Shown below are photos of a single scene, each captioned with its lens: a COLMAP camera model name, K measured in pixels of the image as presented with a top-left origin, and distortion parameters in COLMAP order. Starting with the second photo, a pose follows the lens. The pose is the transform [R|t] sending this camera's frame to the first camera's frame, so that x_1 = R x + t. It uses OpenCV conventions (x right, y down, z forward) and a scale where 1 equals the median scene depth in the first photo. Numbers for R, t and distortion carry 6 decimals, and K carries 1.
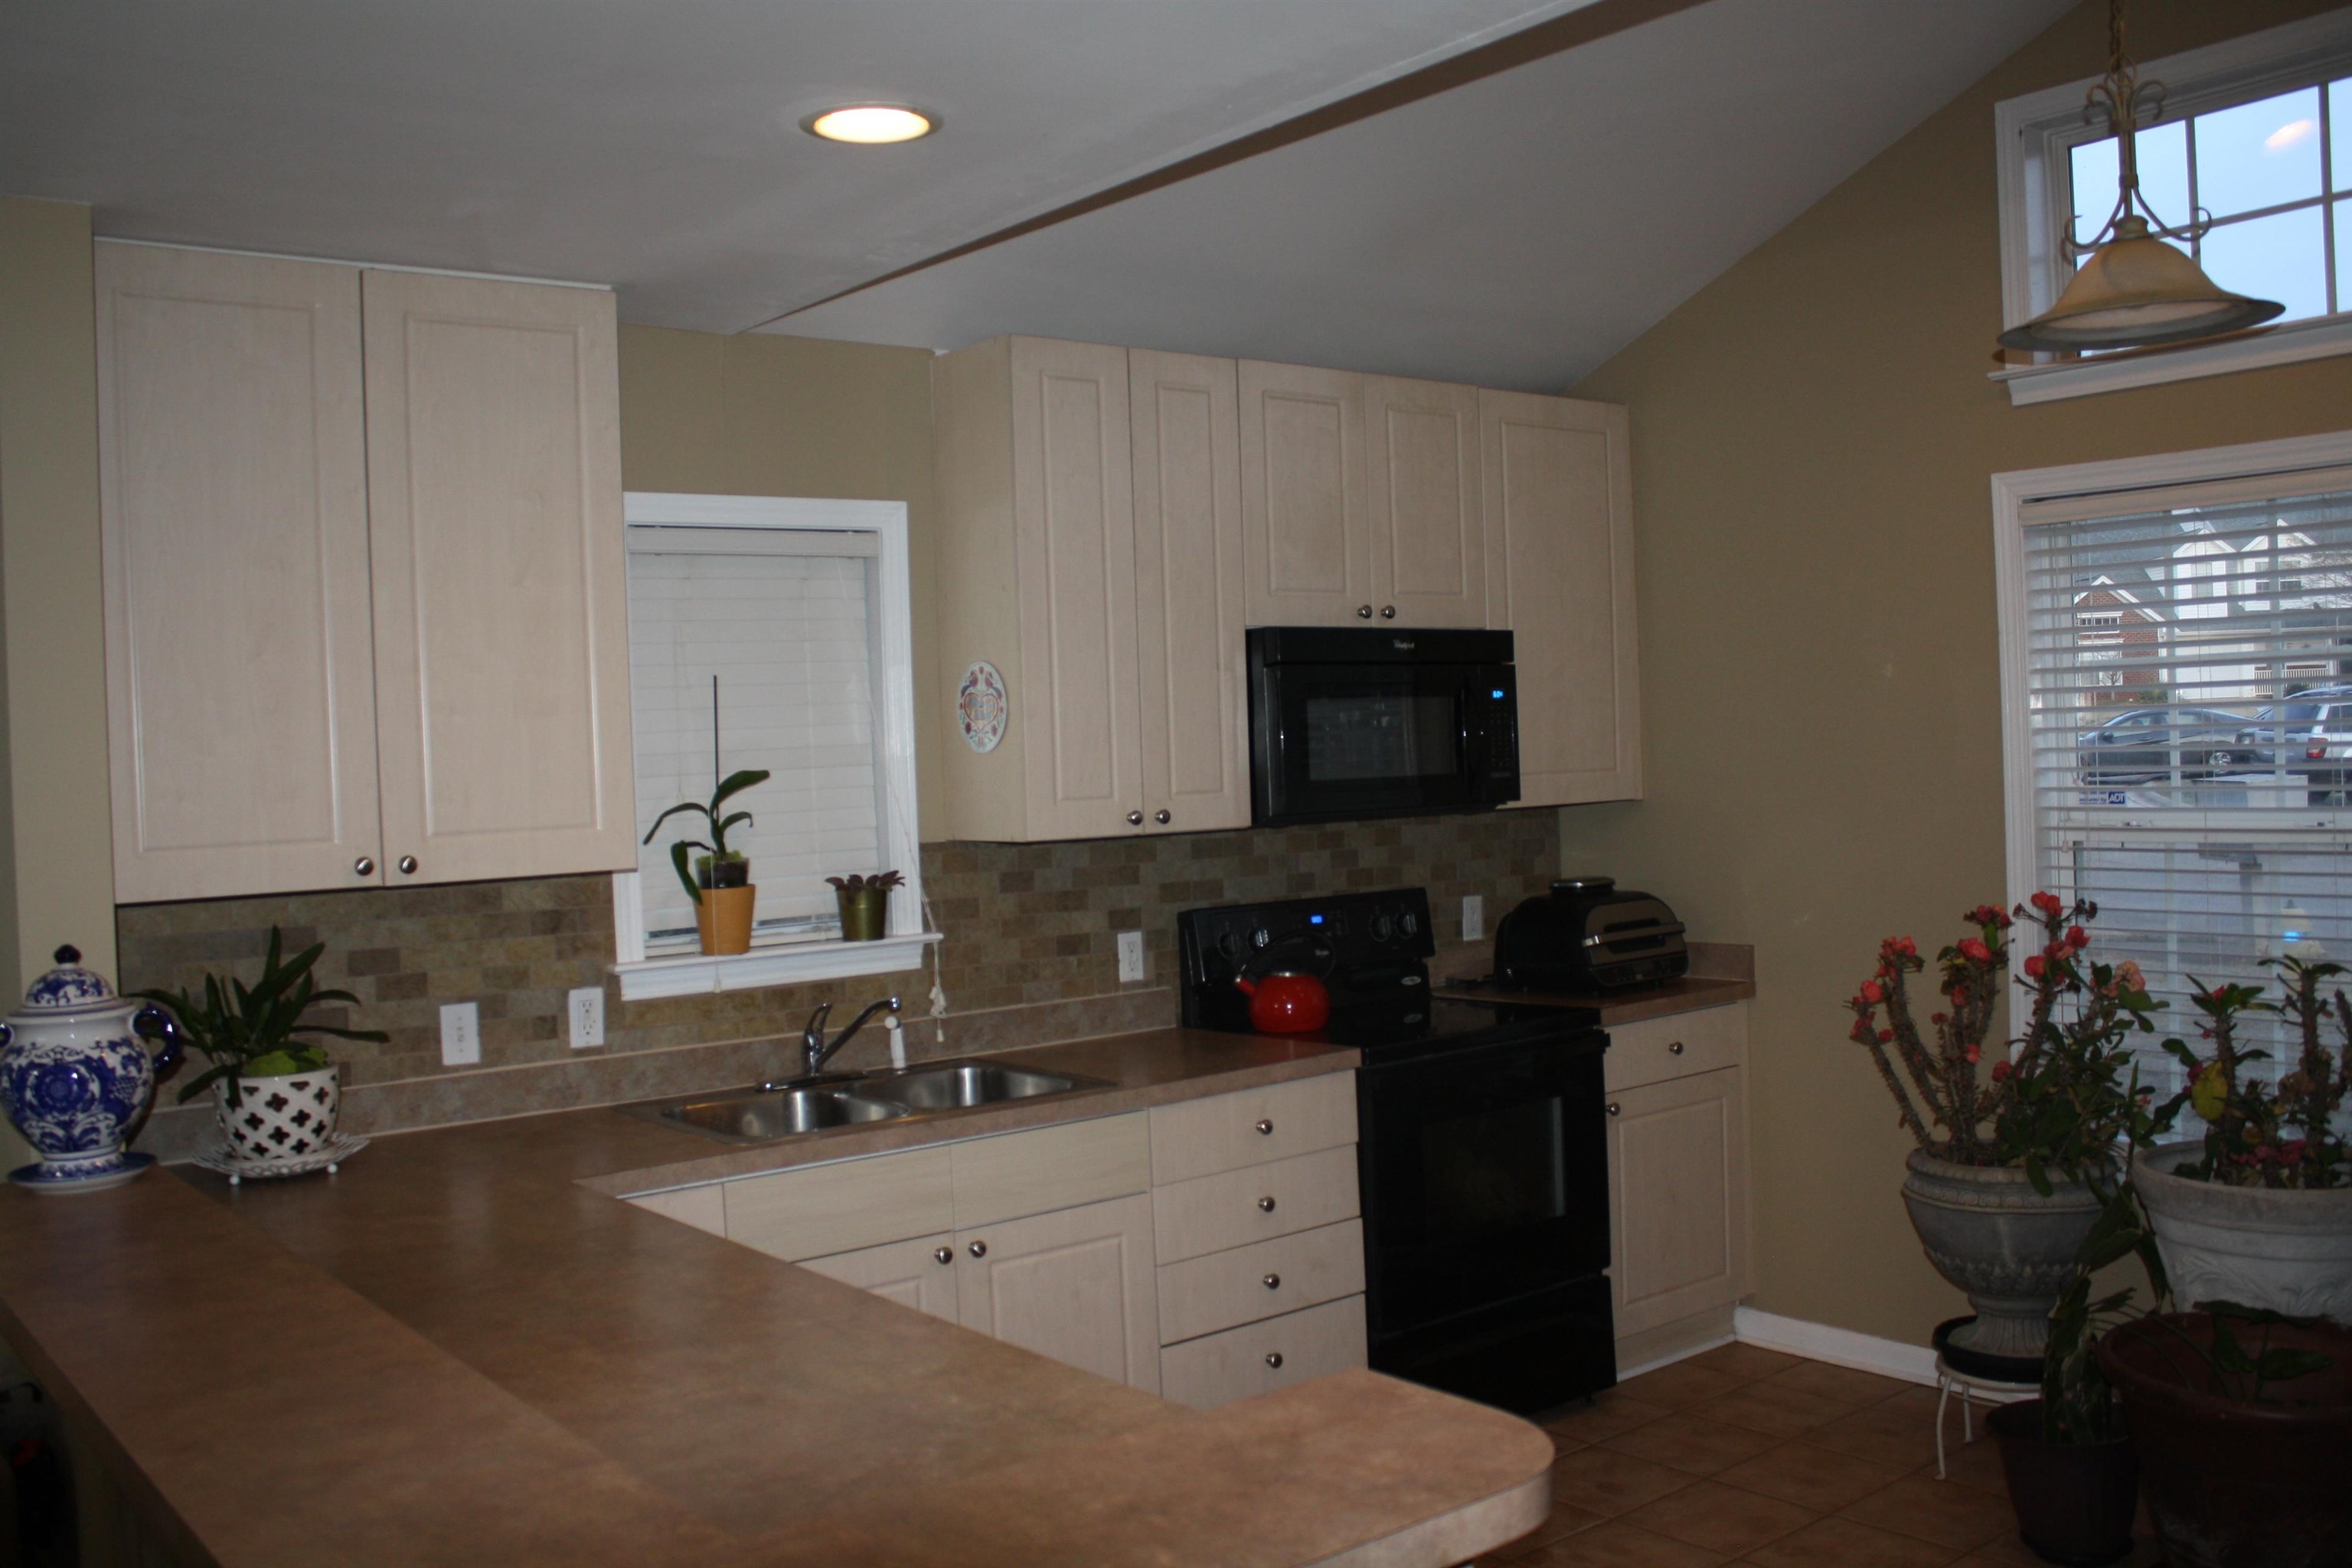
lens RADIAL K [[2072.6, 0, 1185.7], [0, 2072.6, 784.8], [0, 0, 1]] dist [-0.151028, 0.136477]
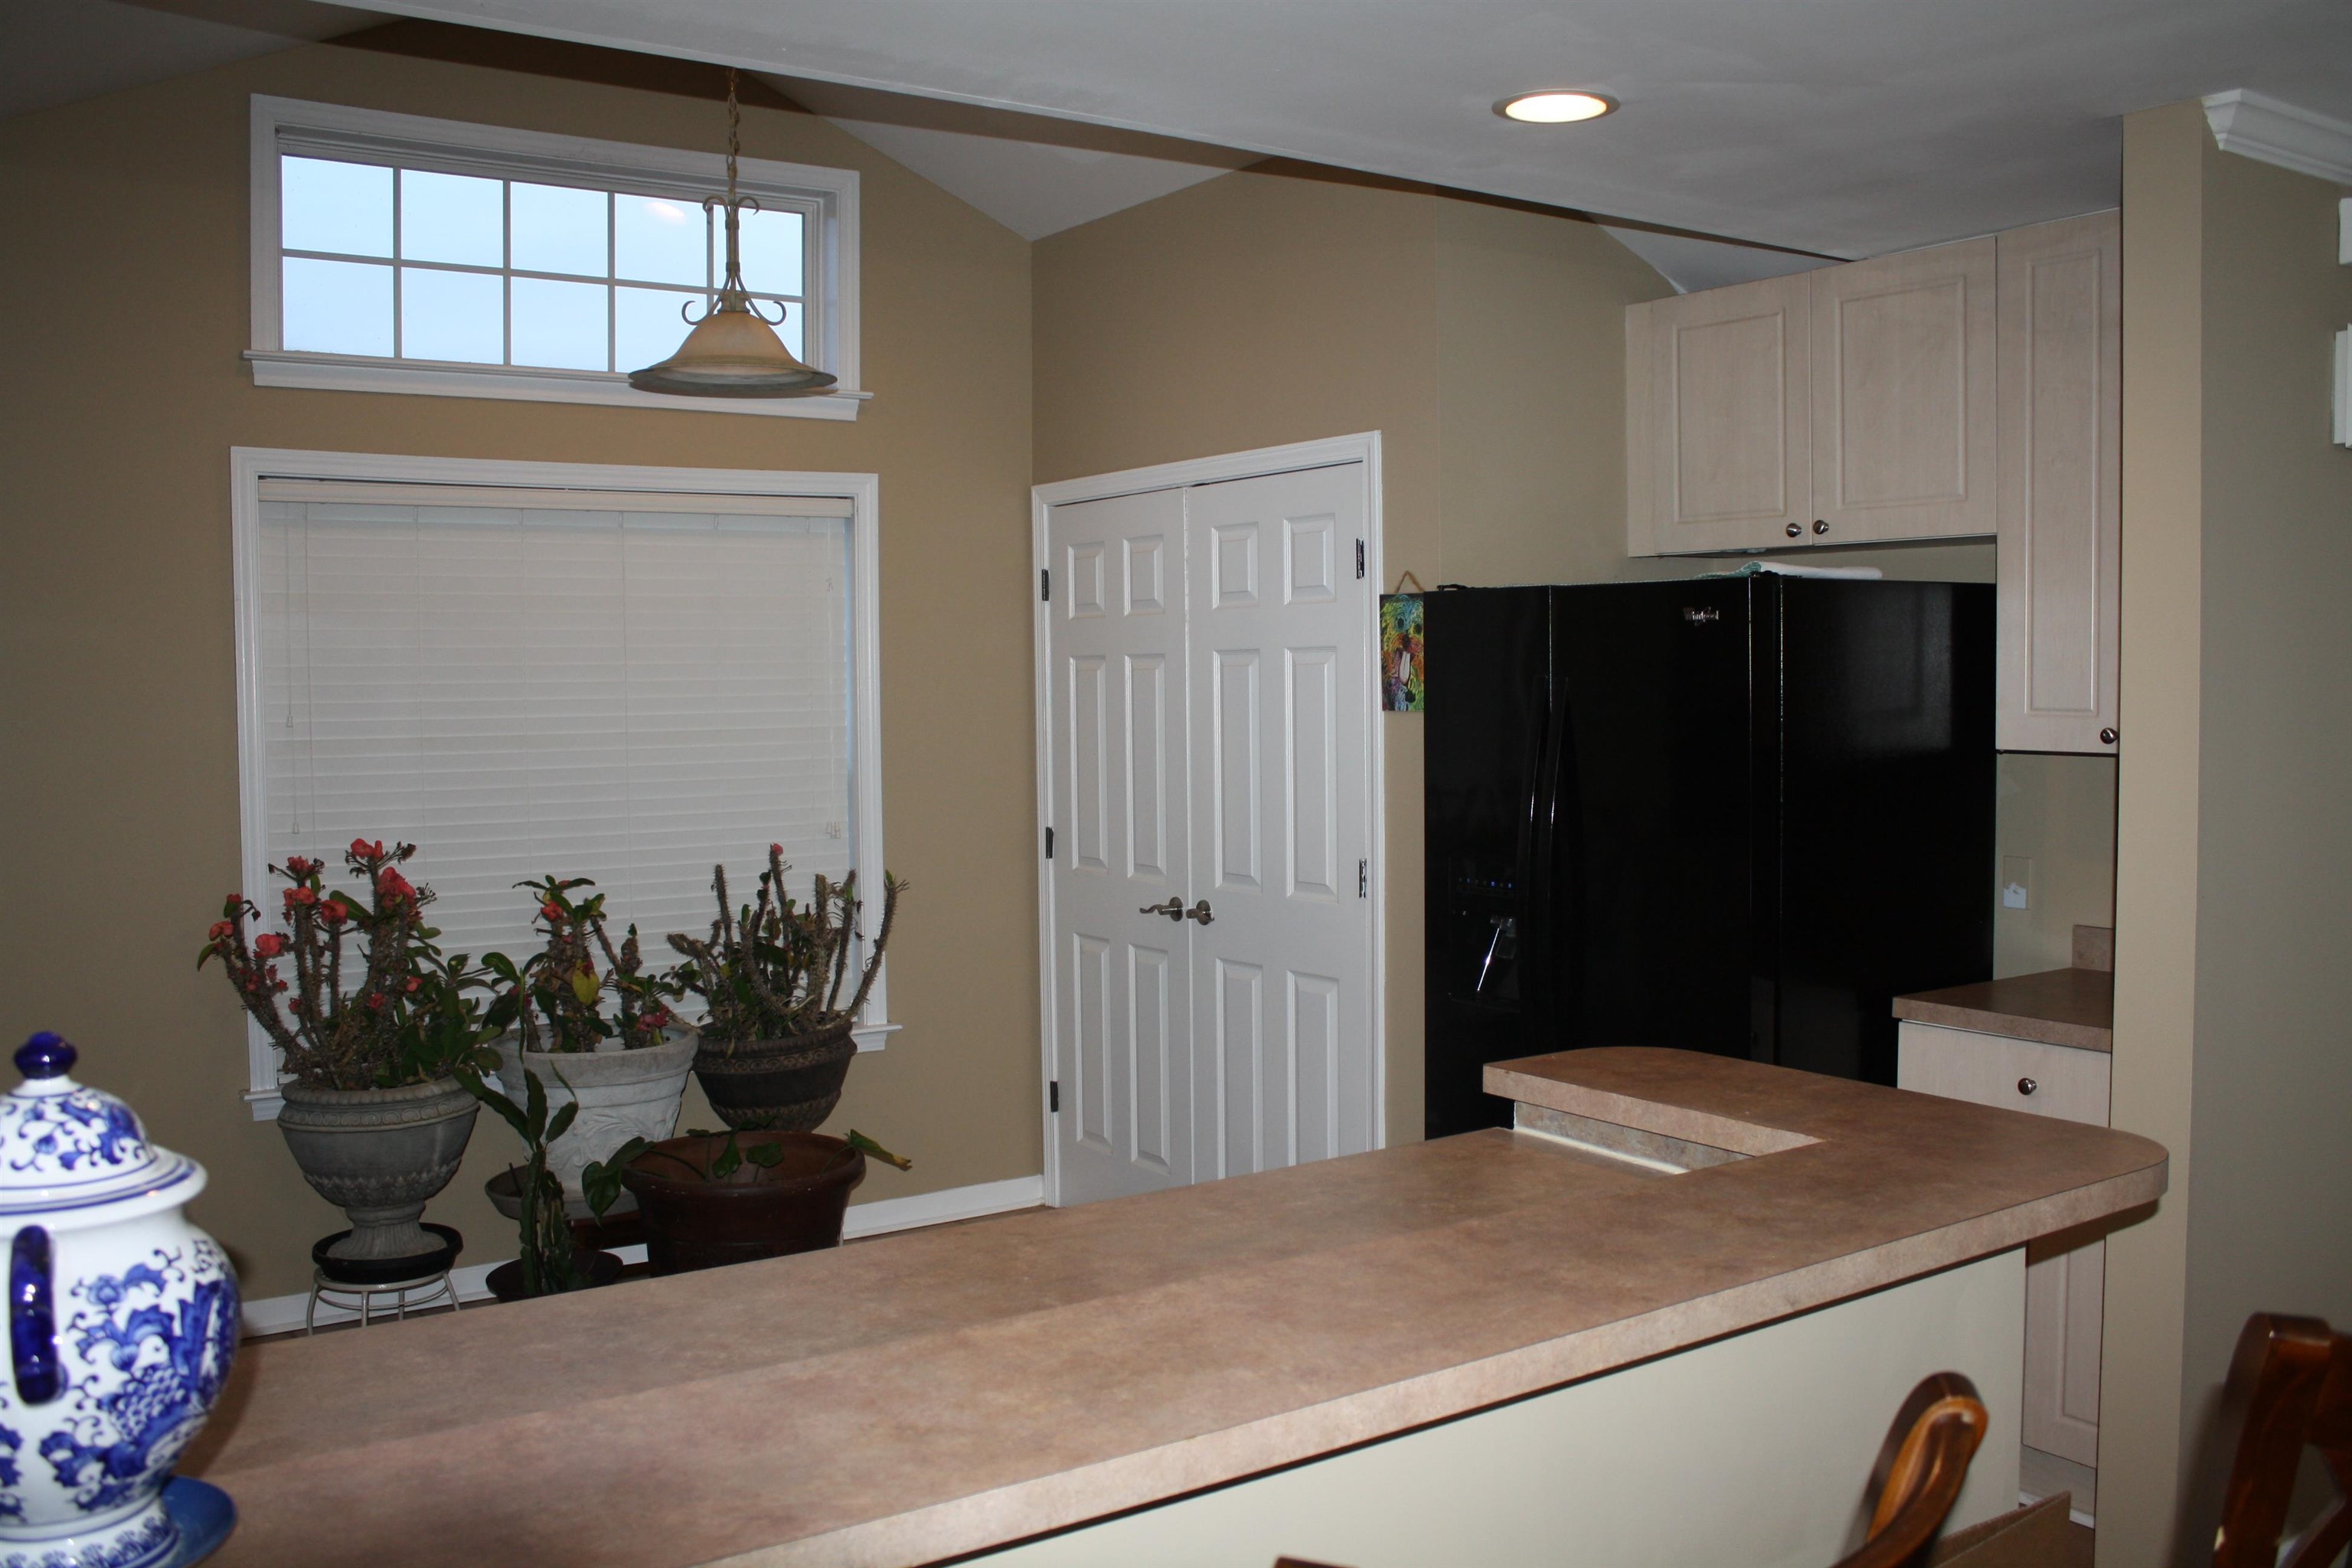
lens RADIAL K [[2072.6, 0, 1185.7], [0, 2072.6, 784.8], [0, 0, 1]] dist [-0.151028, 0.136477]
pose [[0.055459, -0.015723, 0.998337, -0.666324], [0.021596, 0.999661, 0.014544, 0.017281], [-0.998227, 0.020753, 0.055780, 0.498939]]
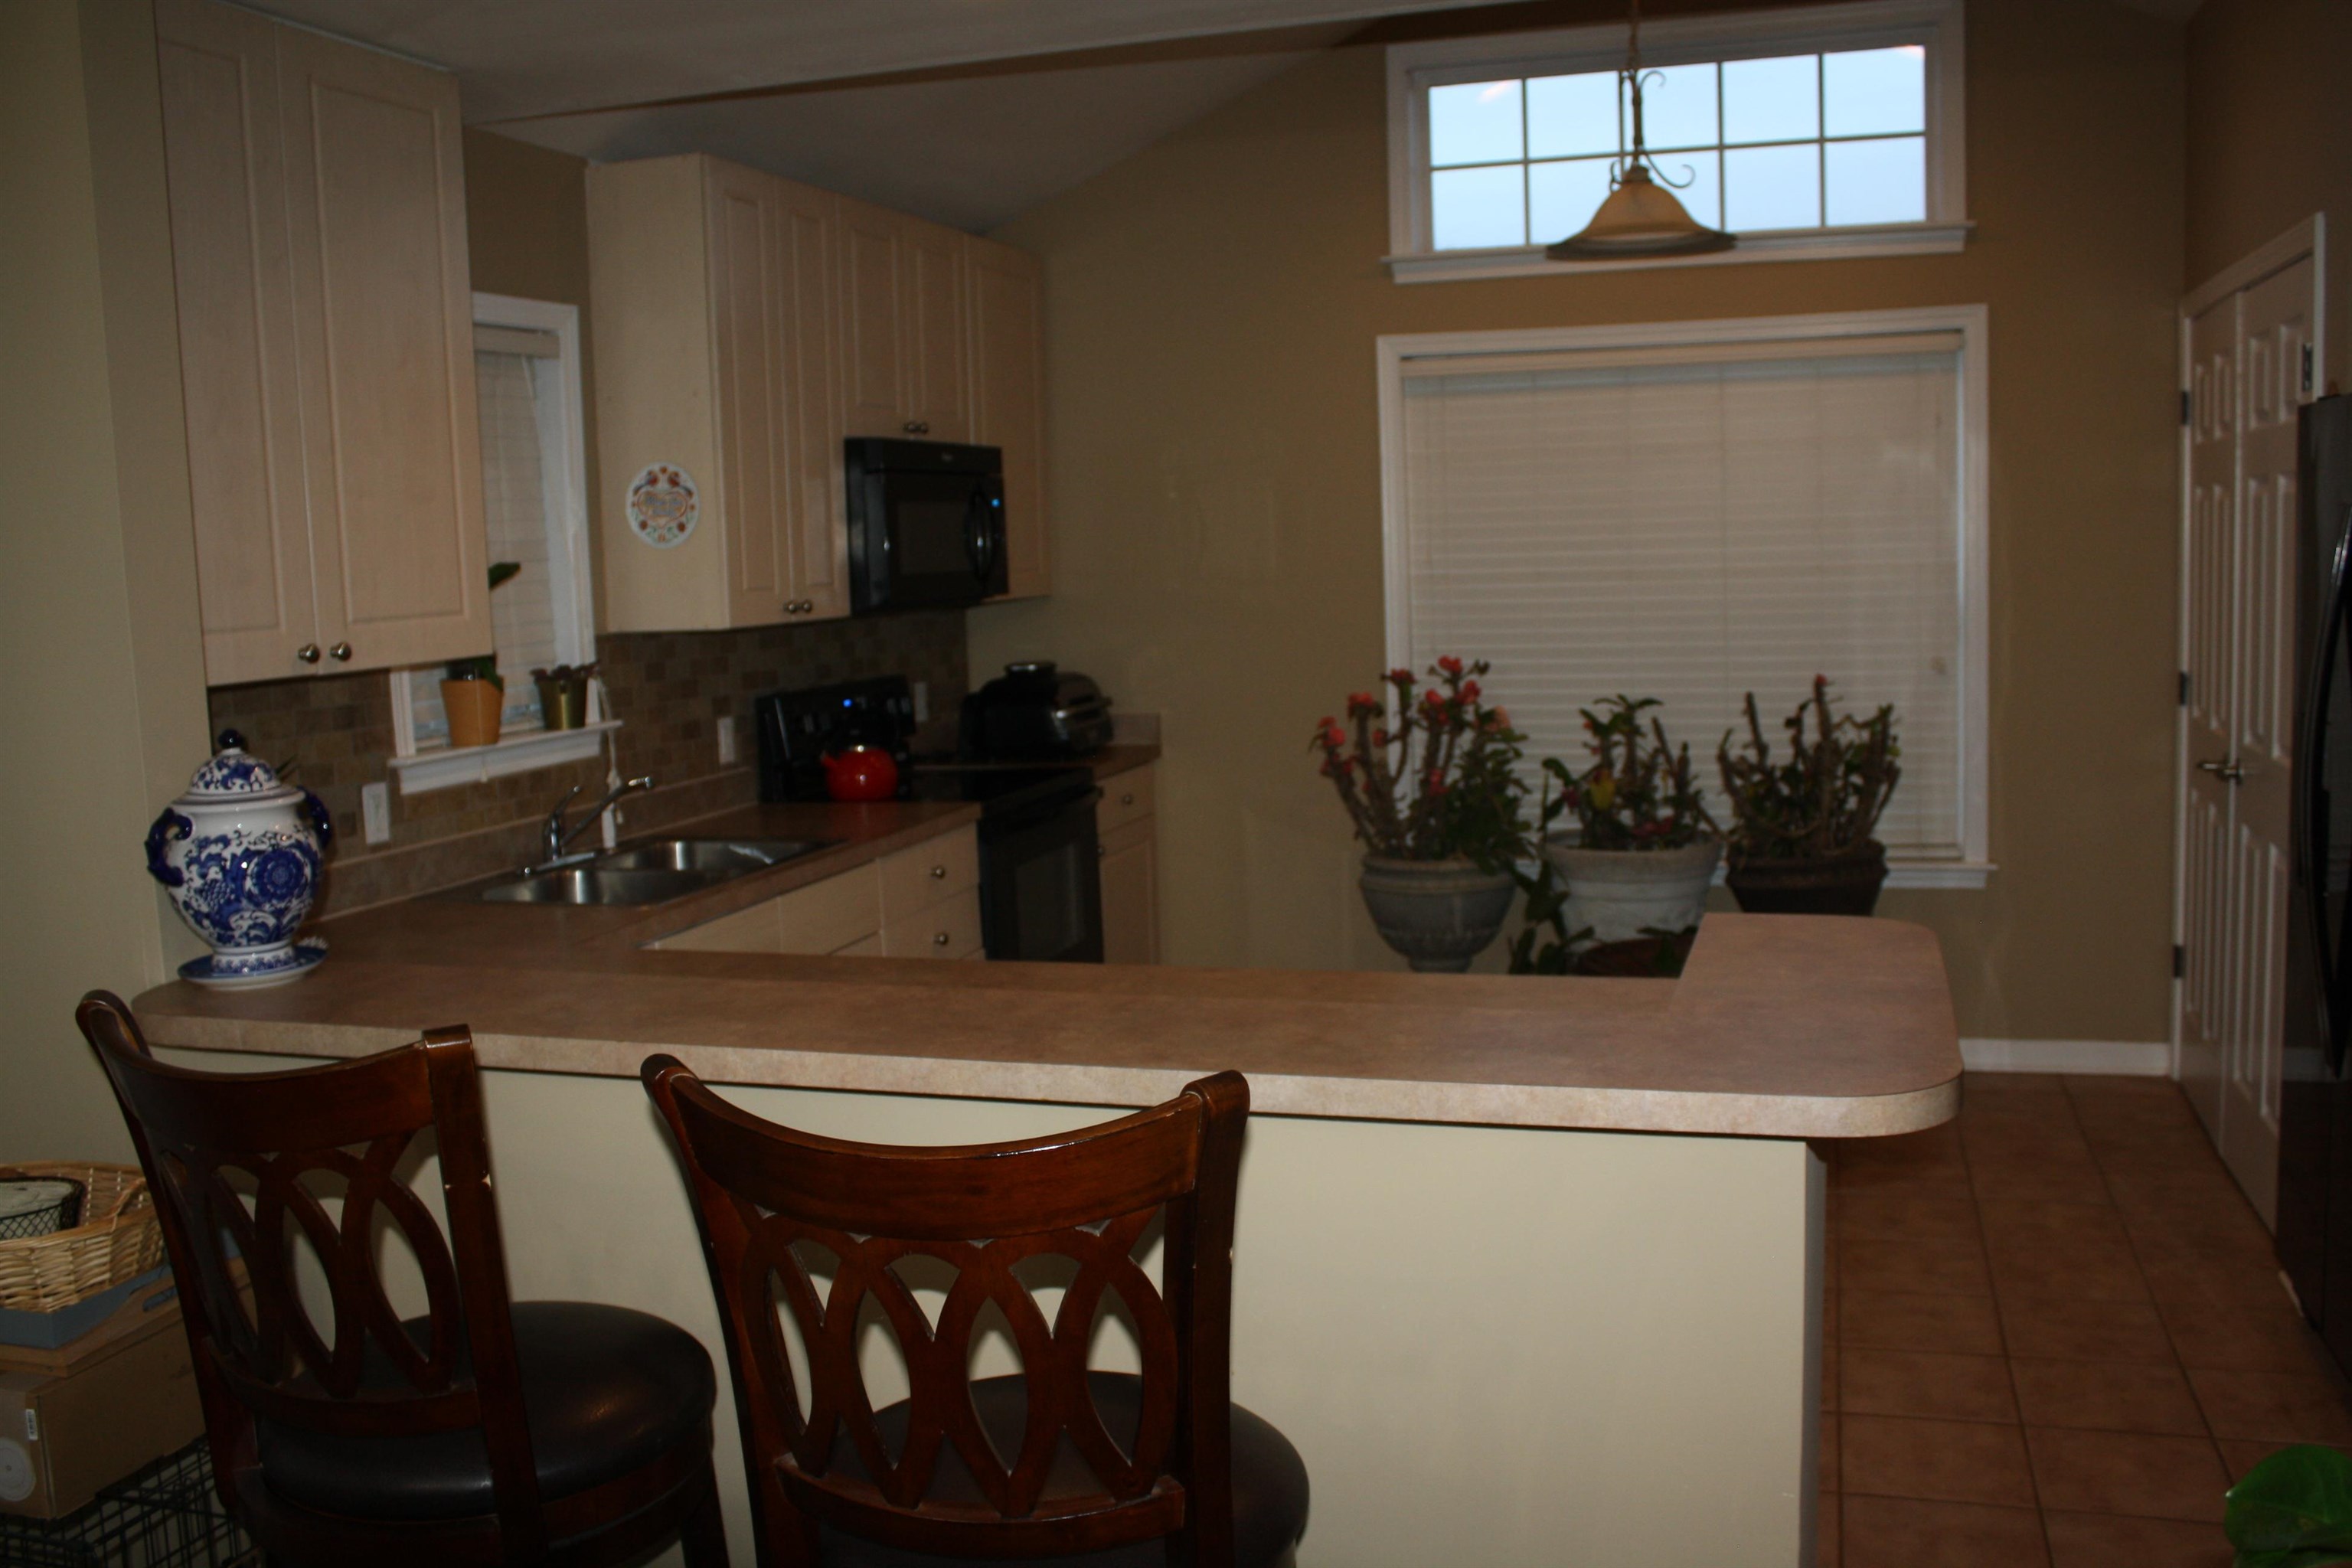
lens RADIAL K [[2072.6, 0, 1185.7], [0, 2072.6, 784.8], [0, 0, 1]] dist [-0.151028, 0.136477]
pose [[0.825626, -0.057288, 0.561301, -0.494125], [0.012574, 0.996453, 0.083205, 0.022285], [-0.564077, -0.061638, 0.823418, -0.027599]]
